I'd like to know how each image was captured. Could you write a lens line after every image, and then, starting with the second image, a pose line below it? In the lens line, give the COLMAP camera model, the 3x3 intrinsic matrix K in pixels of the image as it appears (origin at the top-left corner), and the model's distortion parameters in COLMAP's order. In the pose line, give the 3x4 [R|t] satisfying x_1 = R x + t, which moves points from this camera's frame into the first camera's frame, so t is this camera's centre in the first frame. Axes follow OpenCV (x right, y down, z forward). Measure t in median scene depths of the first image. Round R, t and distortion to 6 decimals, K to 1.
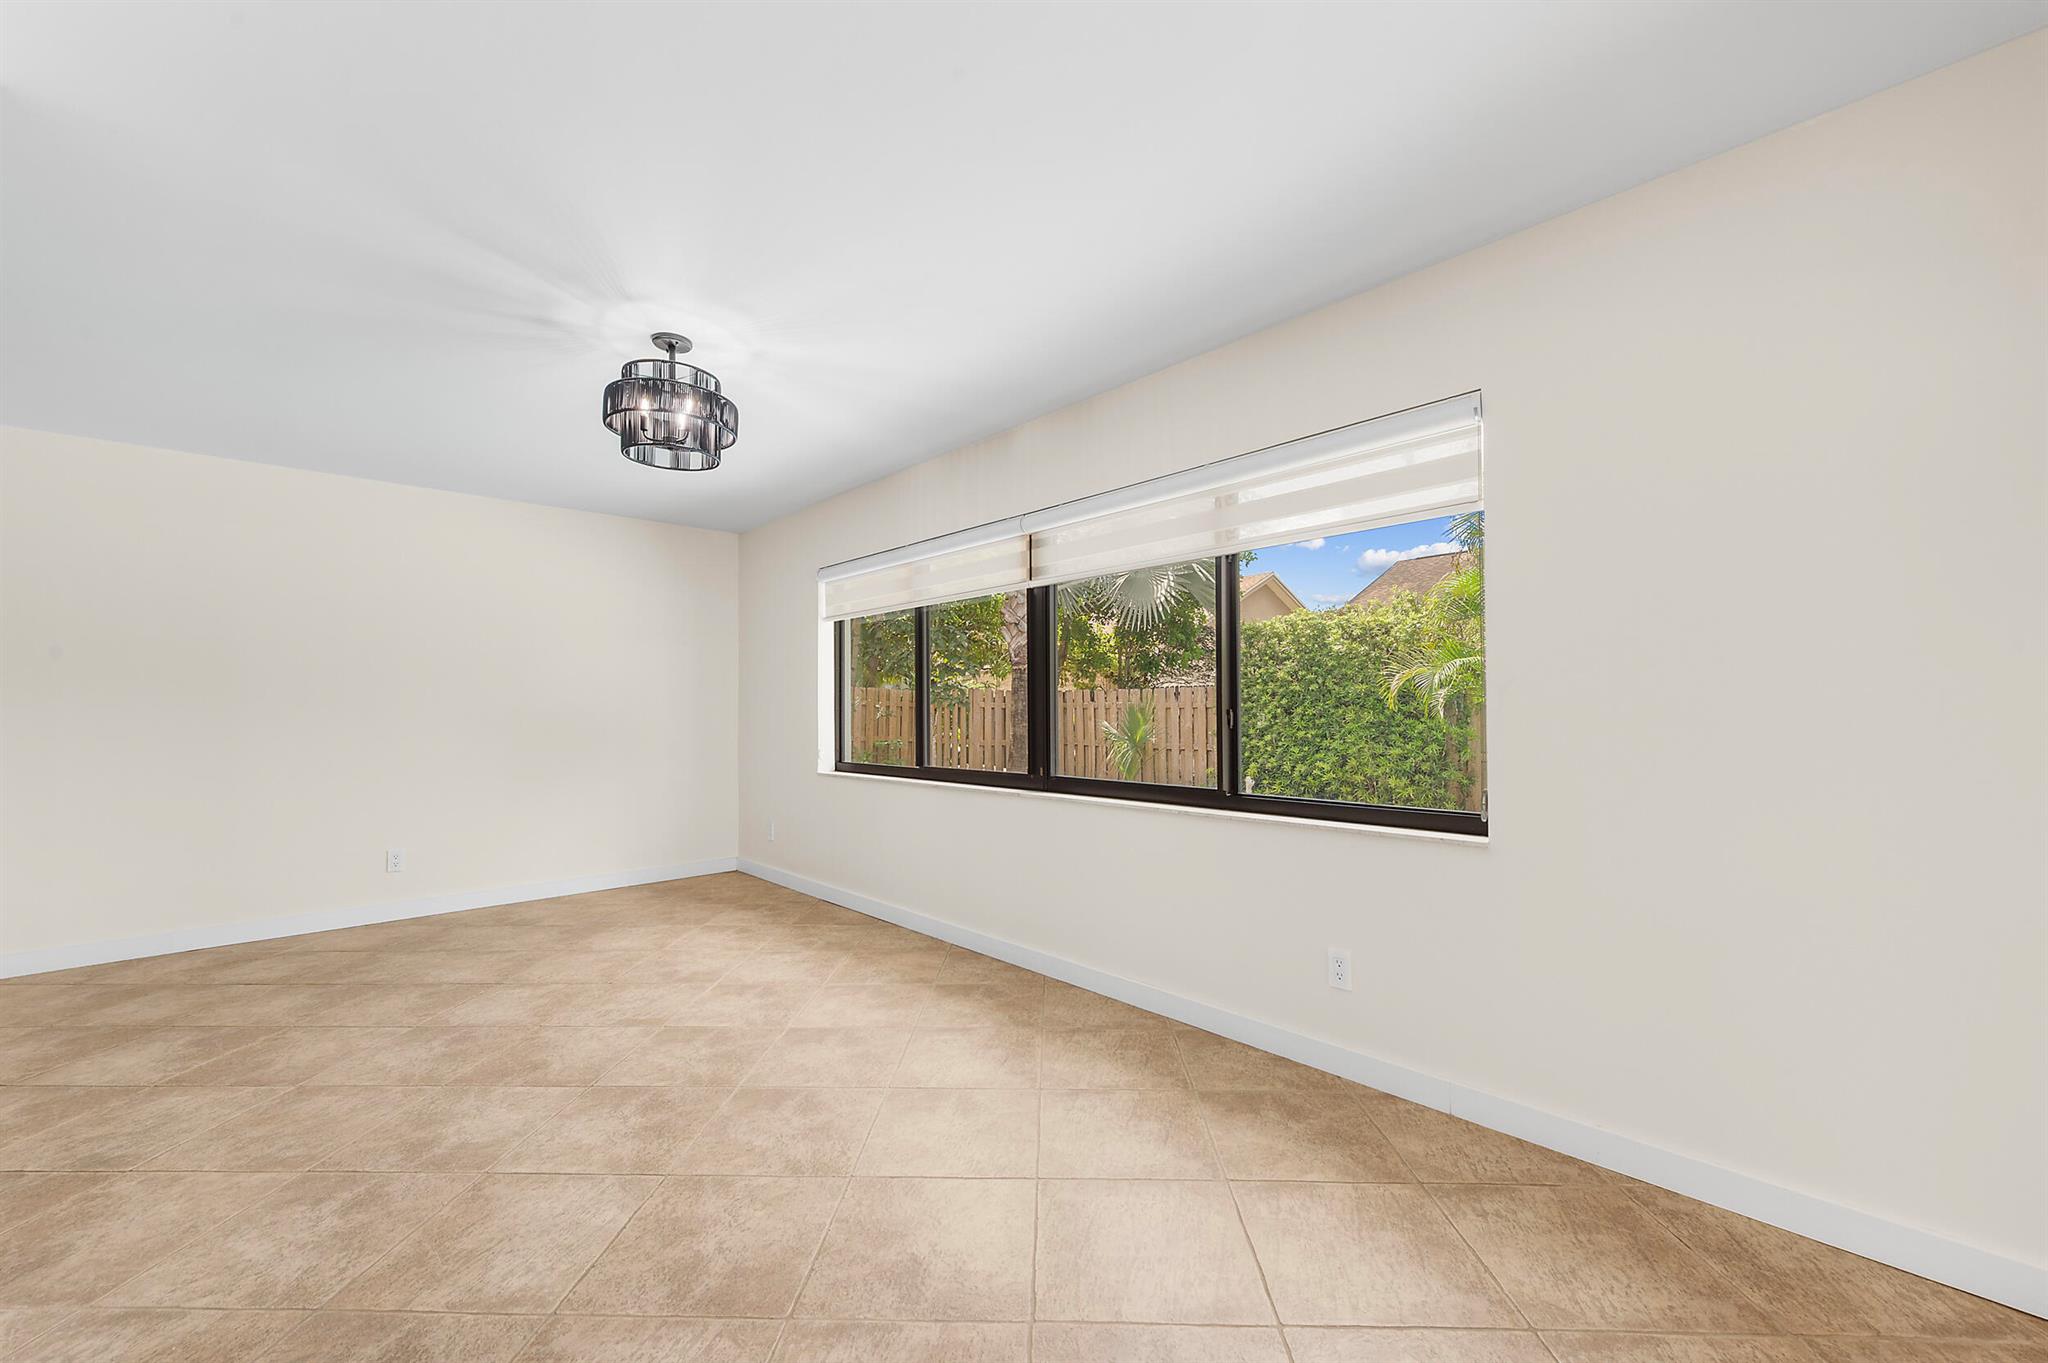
lens RADIAL K [[814.2, 0, 1023.3], [0, 814.2, 694.2], [0, 0, 1]] dist [0.011789, -0.000657]
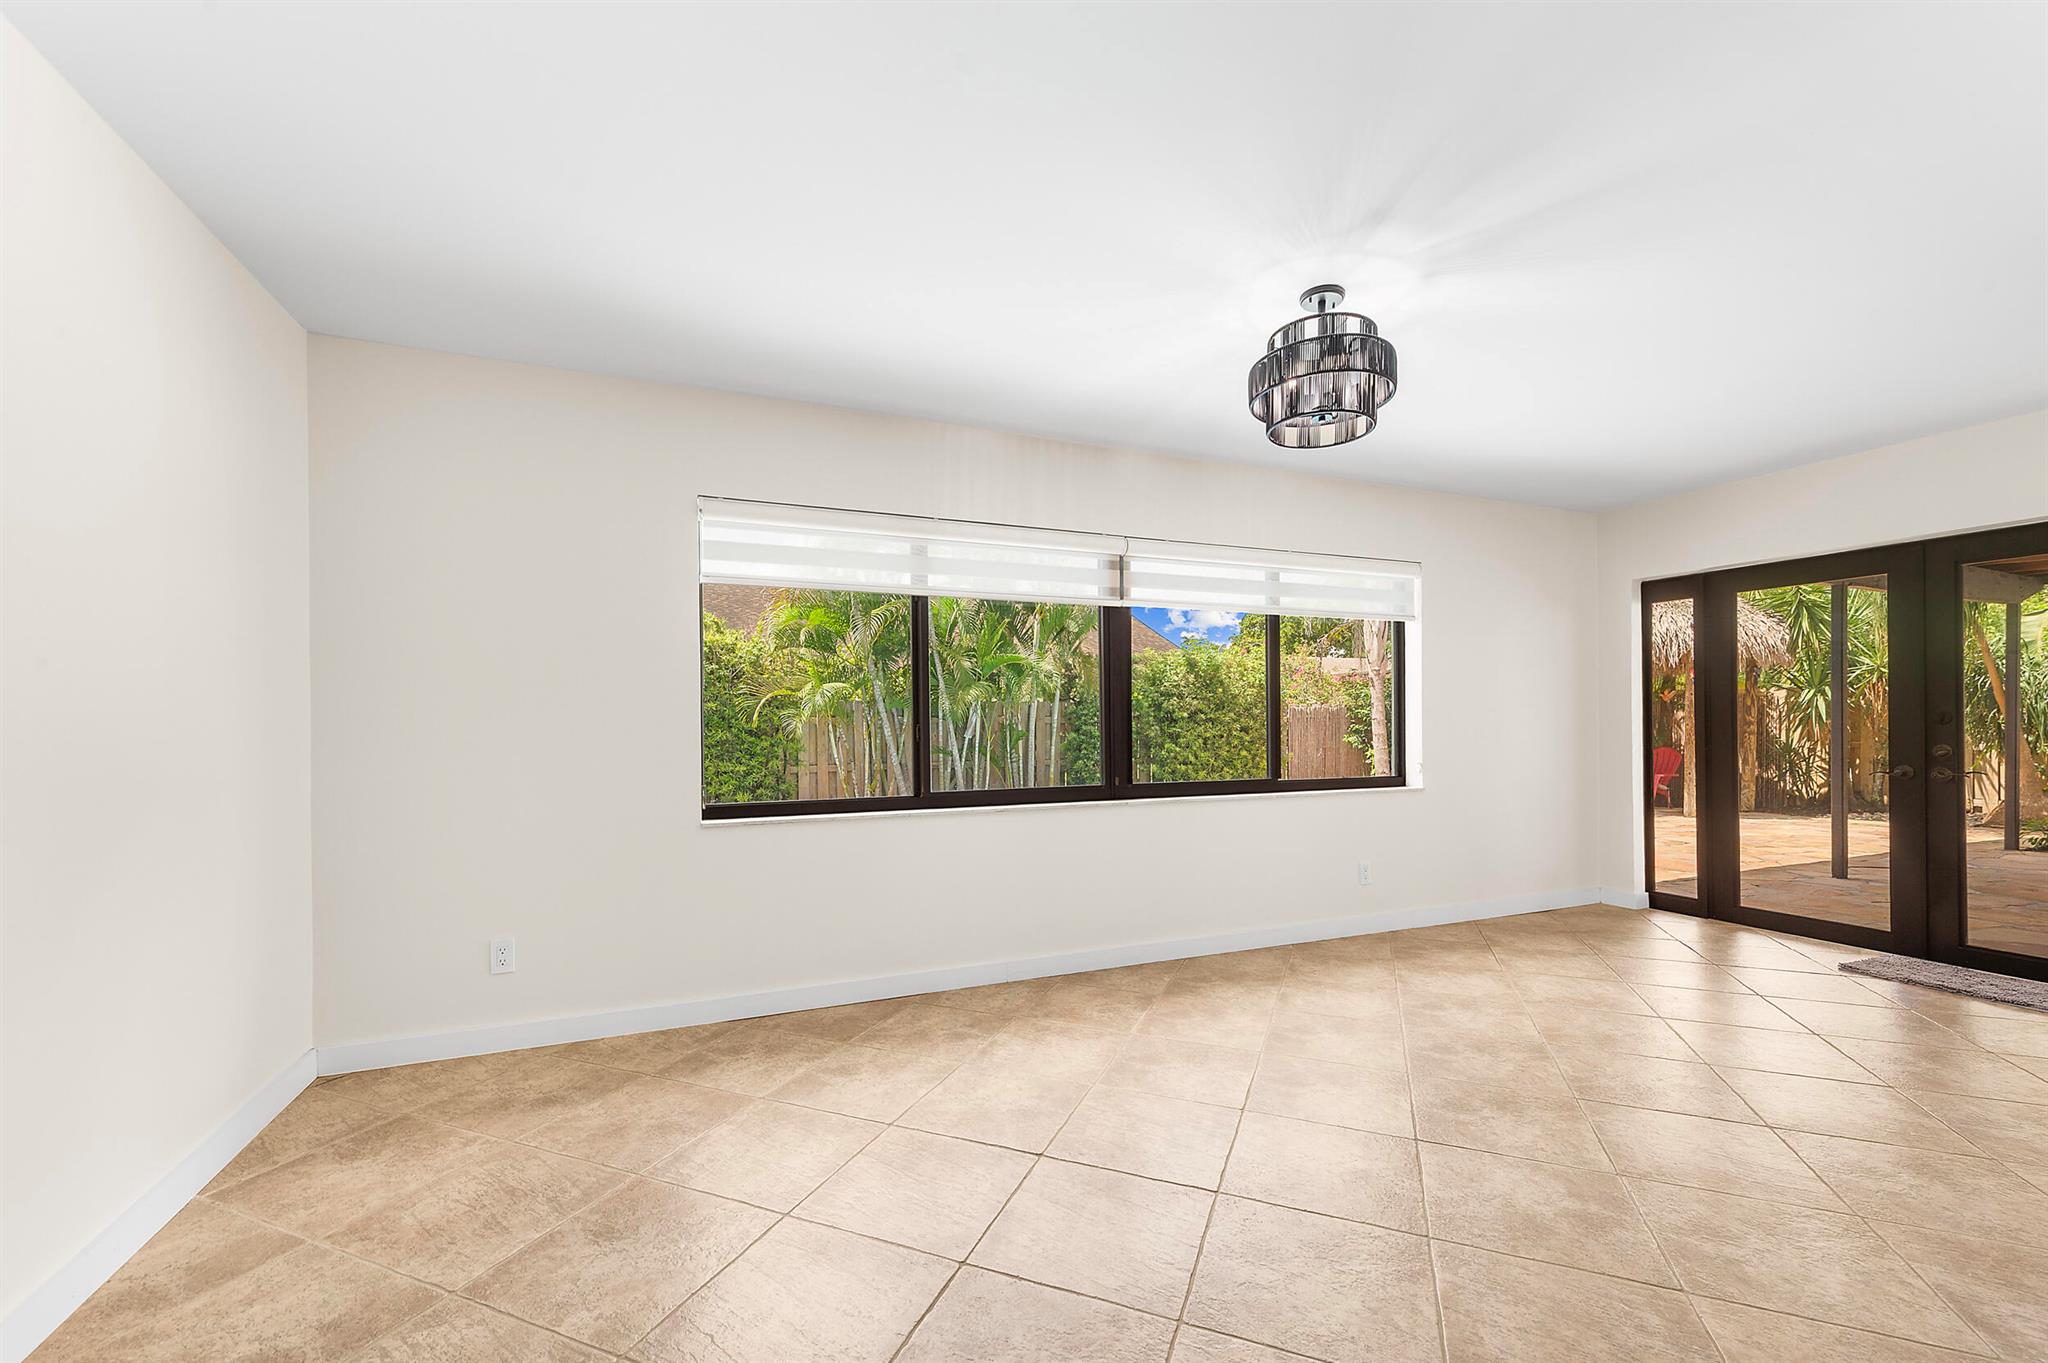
lens RADIAL K [[832.8, 0, 1028.2], [0, 832.8, 709.4], [0, 0, 1]] dist [0.009794, 0.000245]
pose [[0.334520, 0.021080, 0.942153, -0.985706], [-0.013263, 0.999756, -0.017660, 0.021612], [-0.942295, -0.006588, 0.334718, 0.704261]]
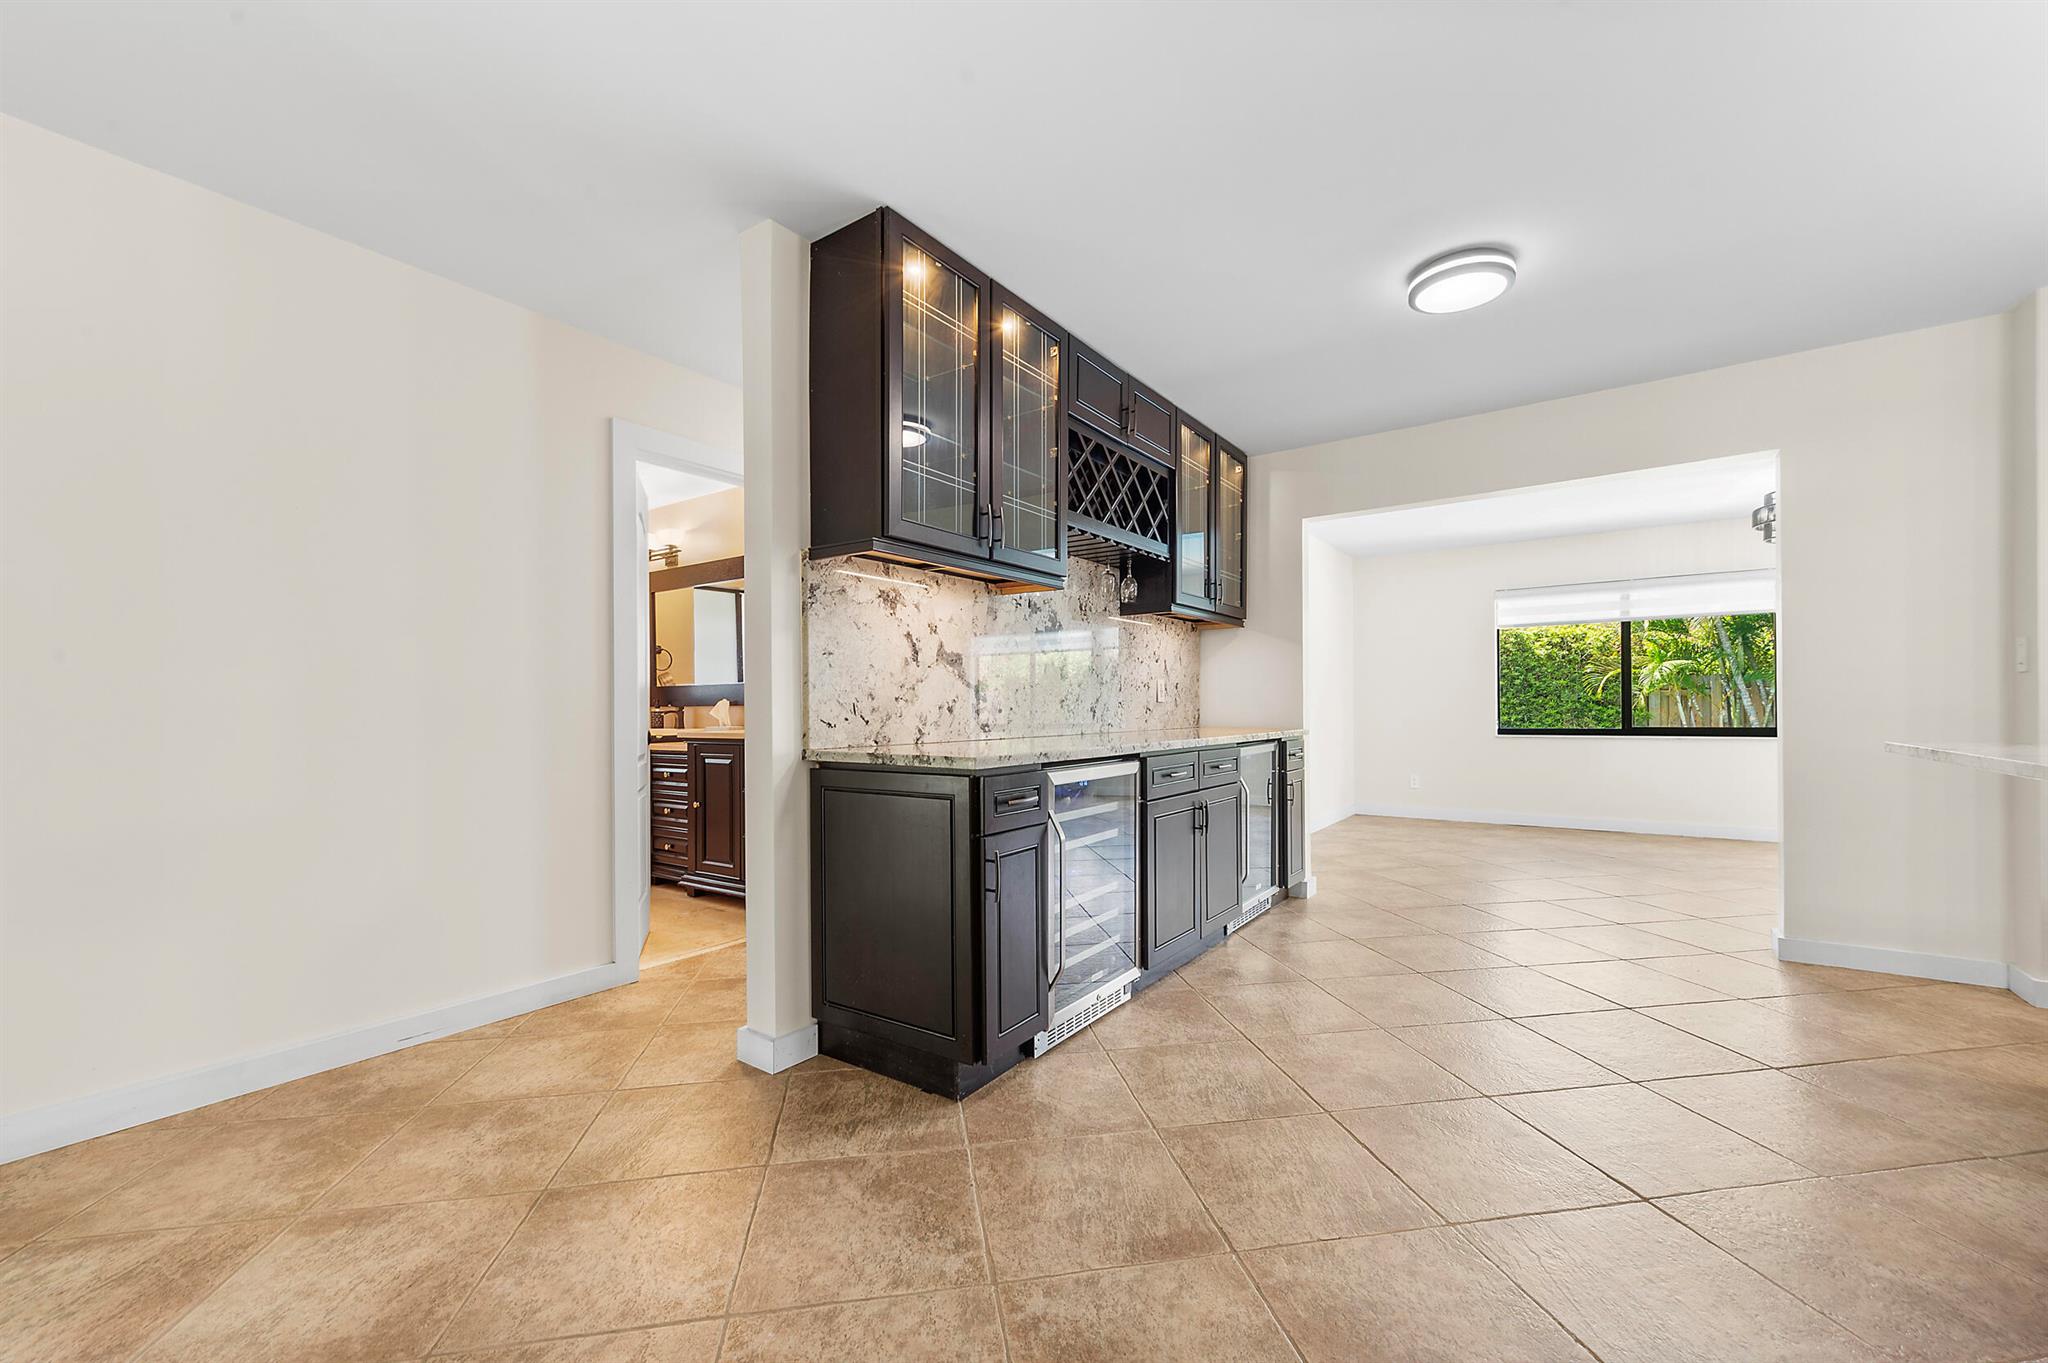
lens RADIAL K [[801.5, 0, 993.2], [0, 801.5, 707.1], [0, 0, 1]] dist [-0.013189, 0.000032]
pose [[0.983072, 0.001336, 0.183215, -1.736194], [-0.004269, 0.999869, 0.015618, 0.037170], [-0.183170, -0.016136, 0.982949, -0.246408]]
